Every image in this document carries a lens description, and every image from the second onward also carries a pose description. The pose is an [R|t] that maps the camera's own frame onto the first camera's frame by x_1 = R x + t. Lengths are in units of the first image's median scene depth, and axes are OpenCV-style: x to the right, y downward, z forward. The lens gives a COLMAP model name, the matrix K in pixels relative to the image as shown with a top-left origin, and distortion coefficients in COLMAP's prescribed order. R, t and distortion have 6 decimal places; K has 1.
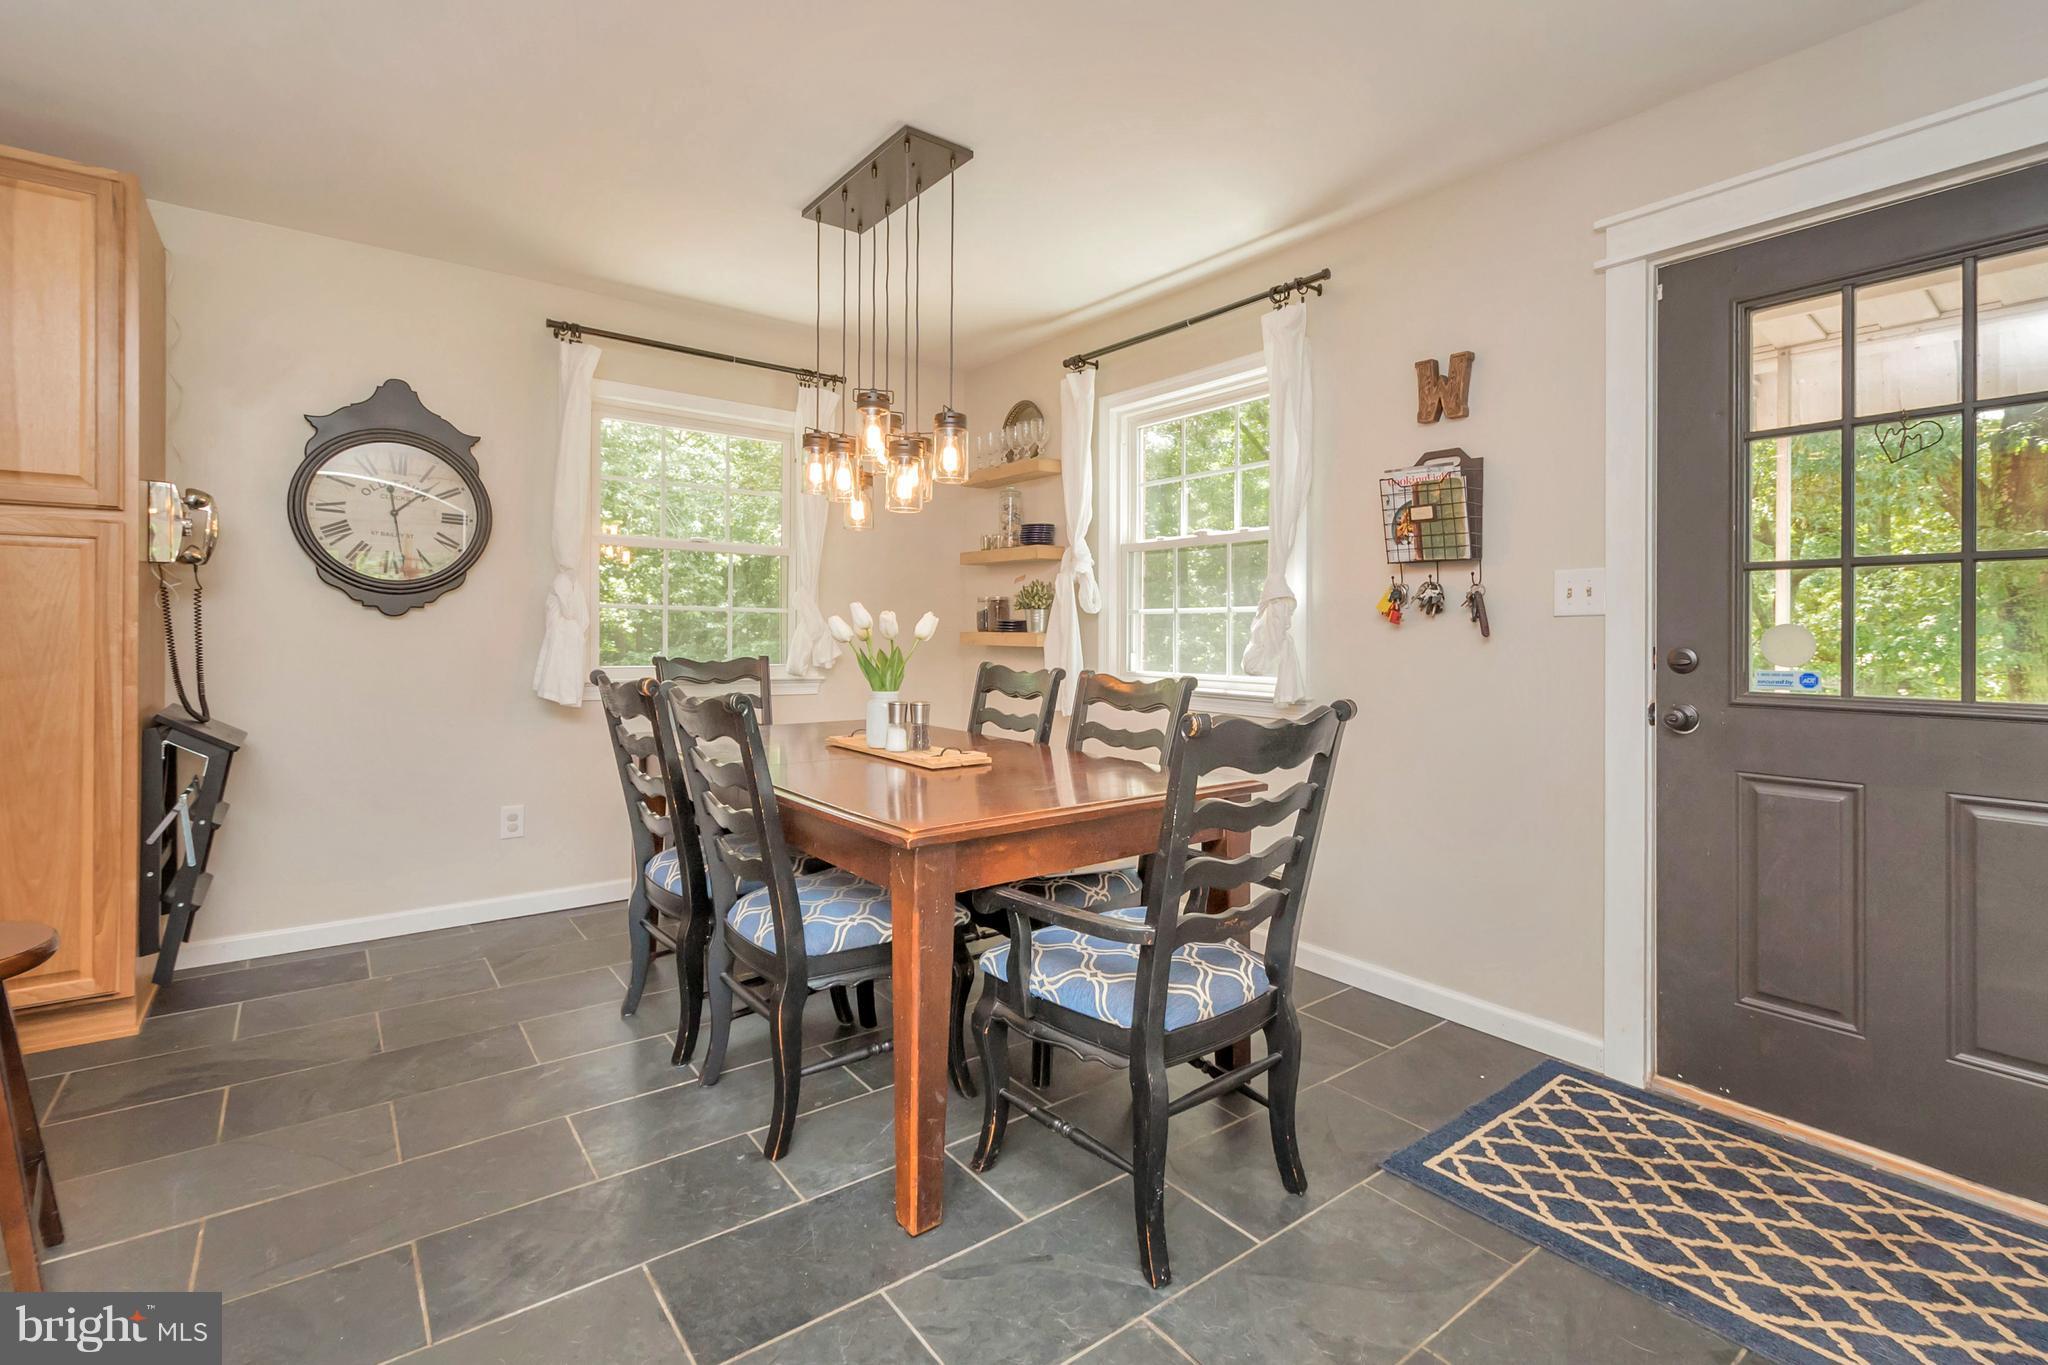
lens RADIAL K [[908.6, 0, 1034.2], [0, 908.6, 634.1], [0, 0, 1]] dist [0.001433, 0.000156]
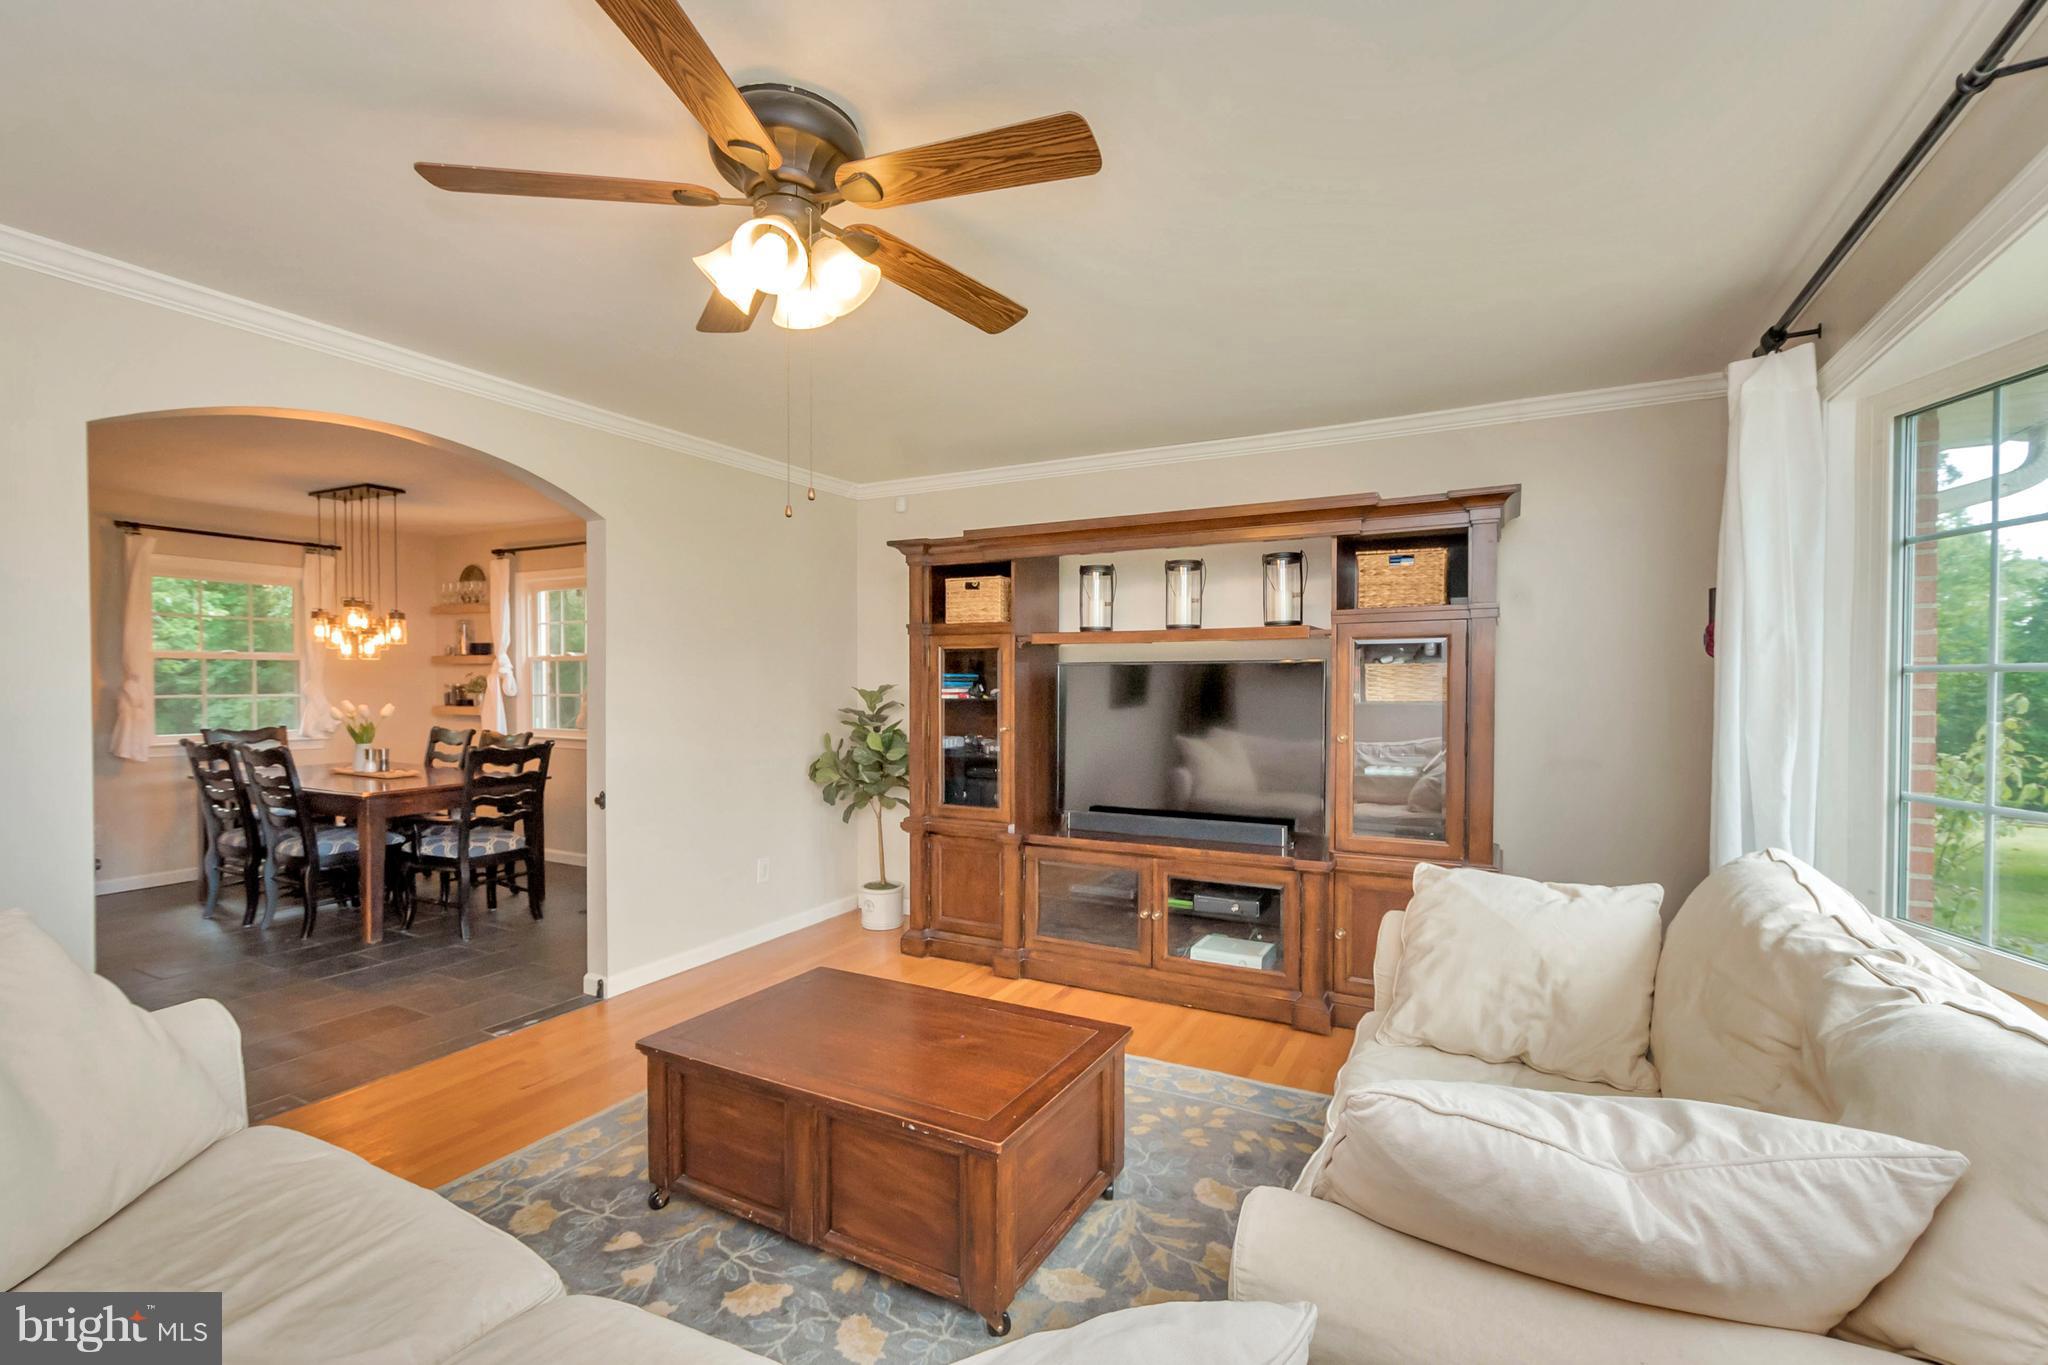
lens RADIAL K [[973.7, 0, 1048.0], [0, 973.7, 687.9], [0, 0, 1]] dist [-0.000767, -0.000745]
pose [[0.920013, -0.014801, 0.391608, 0.384331], [0.008994, 0.999821, 0.016660, -0.082524], [-0.391784, -0.011805, 0.919981, -1.558618]]
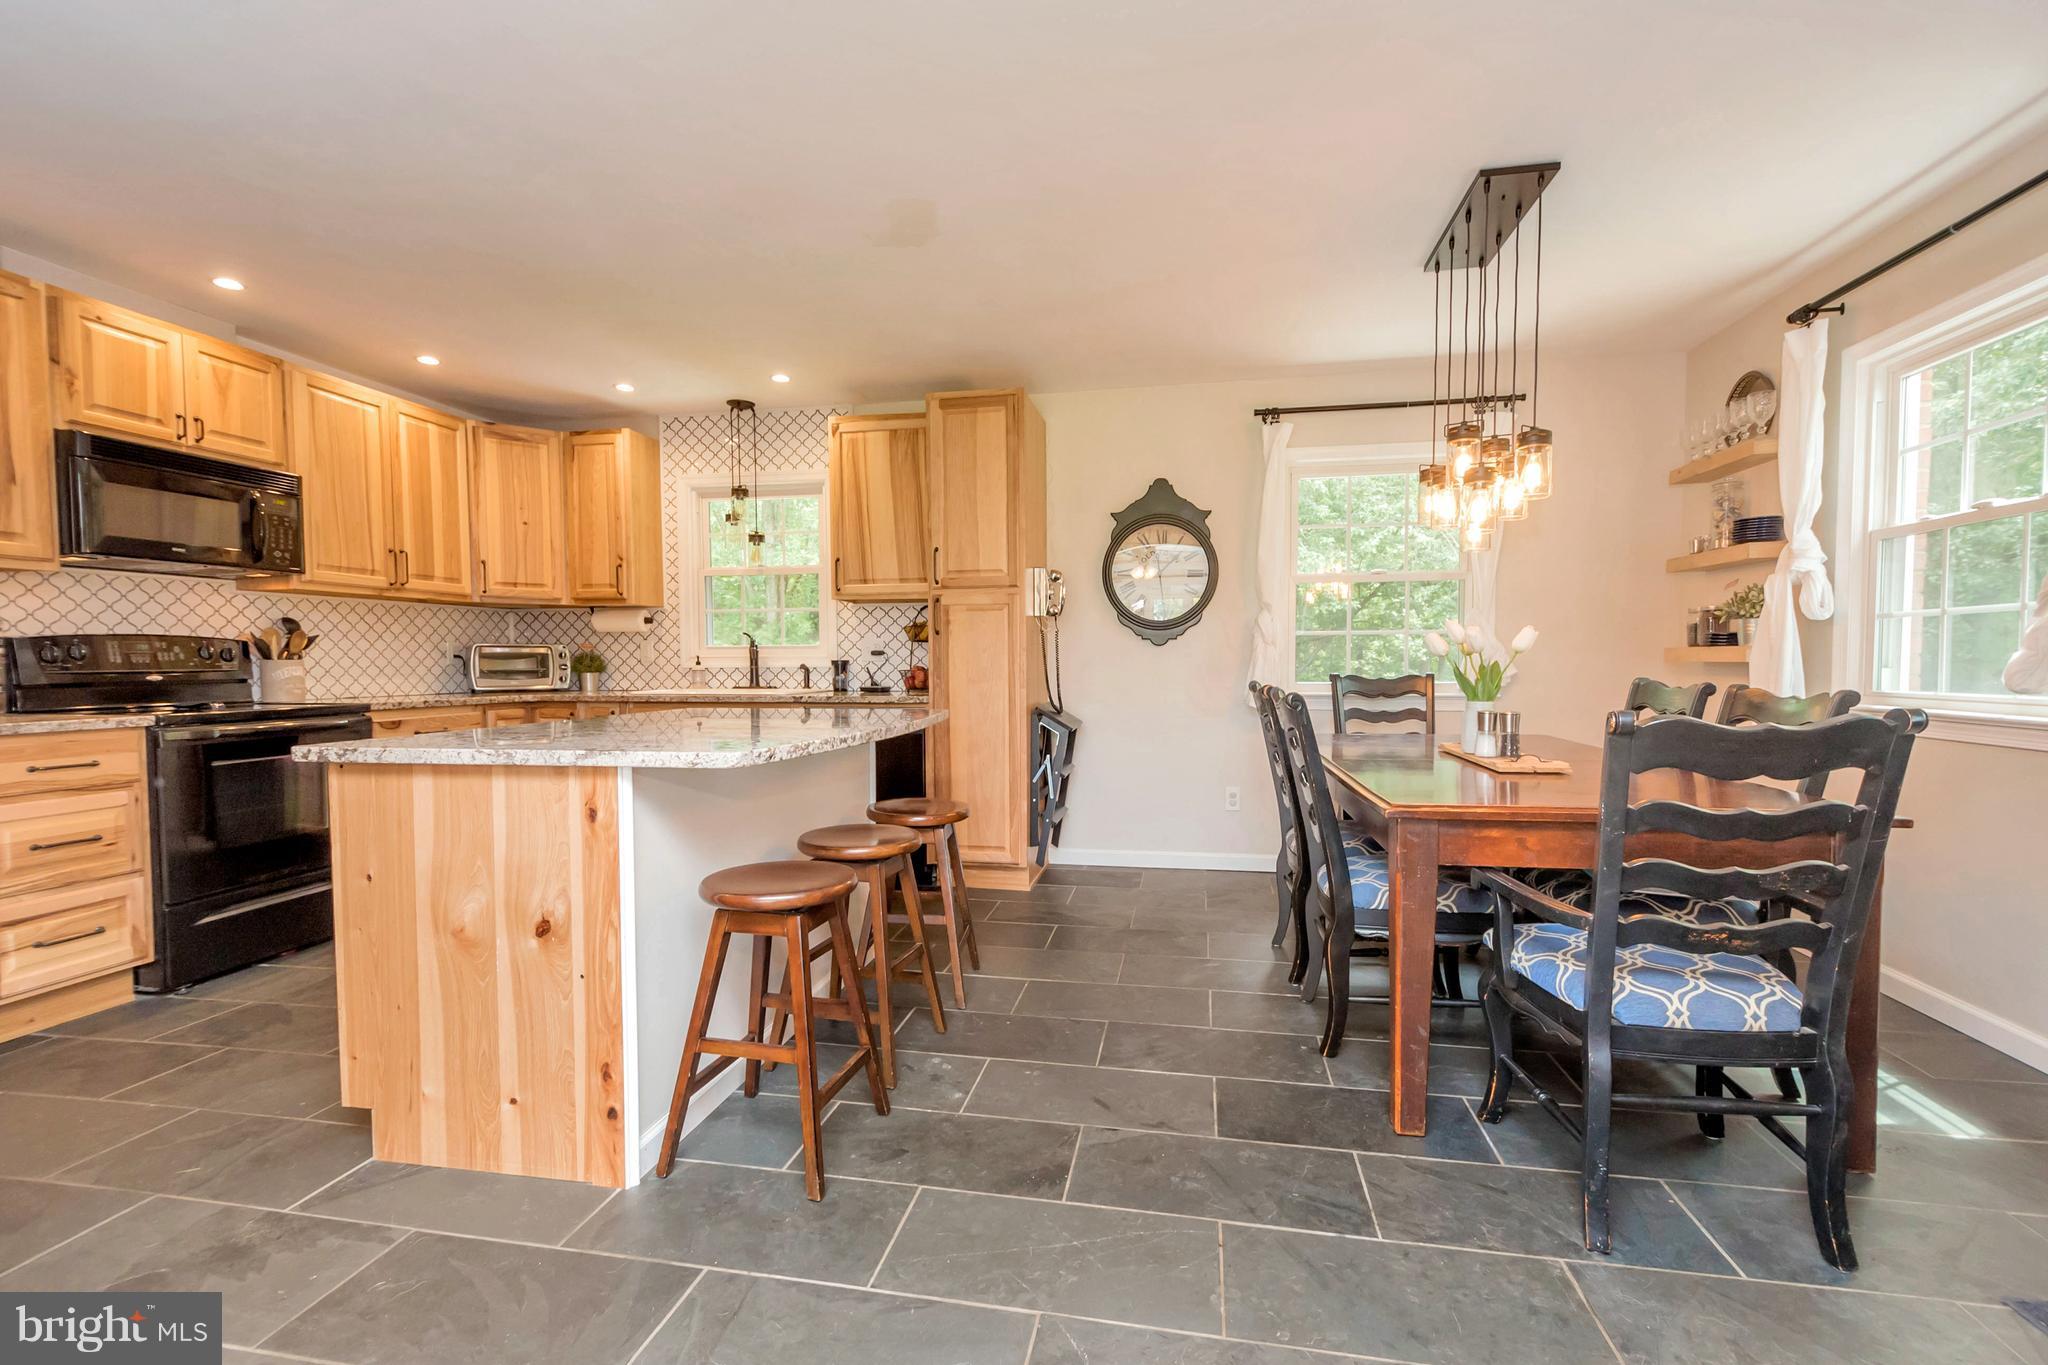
lens RADIAL K [[901.4, 0, 1038.3], [0, 901.4, 702.3], [0, 0, 1]] dist [0.002094, -0.000275]
pose [[0.658661, 0.020400, -0.752163, 0.290361], [0.012339, 0.999205, 0.037905, 0.016139], [0.752339, -0.034247, 0.657886, -0.096785]]
